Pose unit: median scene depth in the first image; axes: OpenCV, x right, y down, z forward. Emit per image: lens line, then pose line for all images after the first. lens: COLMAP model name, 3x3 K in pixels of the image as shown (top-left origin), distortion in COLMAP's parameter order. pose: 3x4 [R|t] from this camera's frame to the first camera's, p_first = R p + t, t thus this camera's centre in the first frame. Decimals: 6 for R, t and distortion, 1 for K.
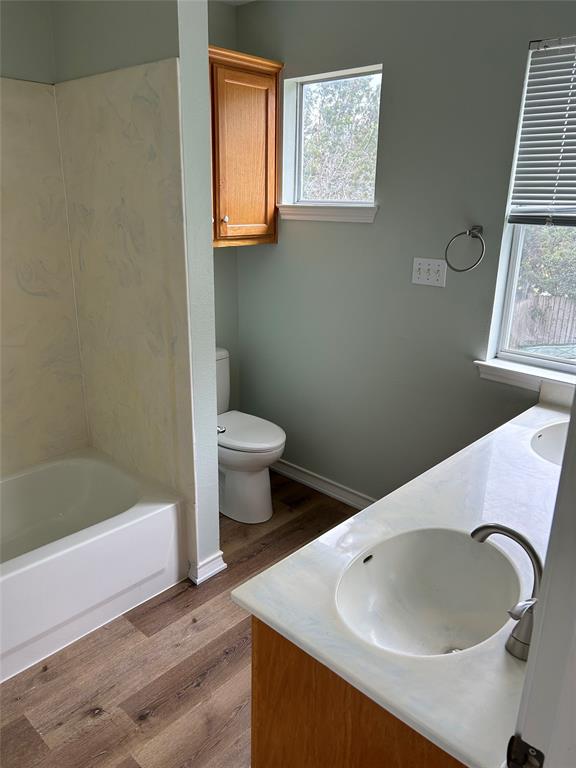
lens RADIAL K [[580.2, 0, 287.4], [0, 580.2, 384.8], [0, 0, 1]] dist [0.004304, -0.013572]
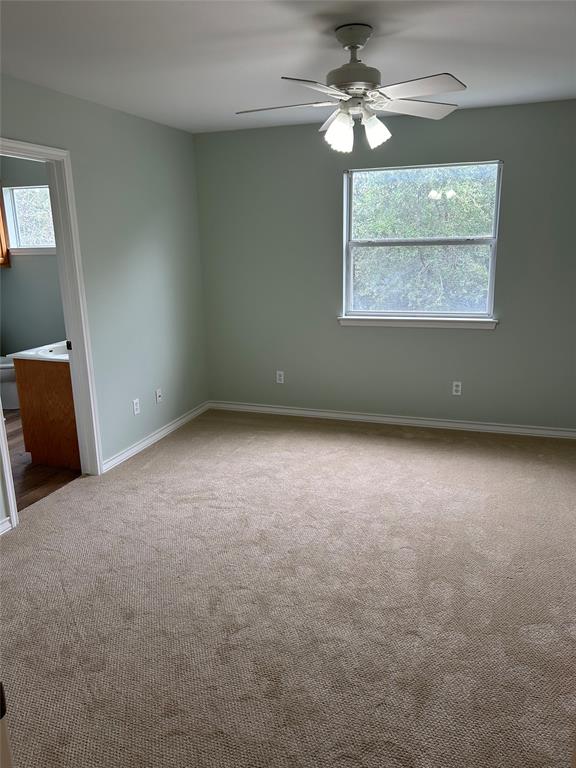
lens RADIAL K [[580.2, 0, 290.9], [0, 580.2, 382.9], [0, 0, 1]] dist [0.004304, -0.013572]
pose [[0.910521, -0.134043, 0.391133, 0.025017], [0.154778, 0.987708, -0.021814, 0.332171], [-0.383401, 0.080401, 0.920076, -1.139950]]
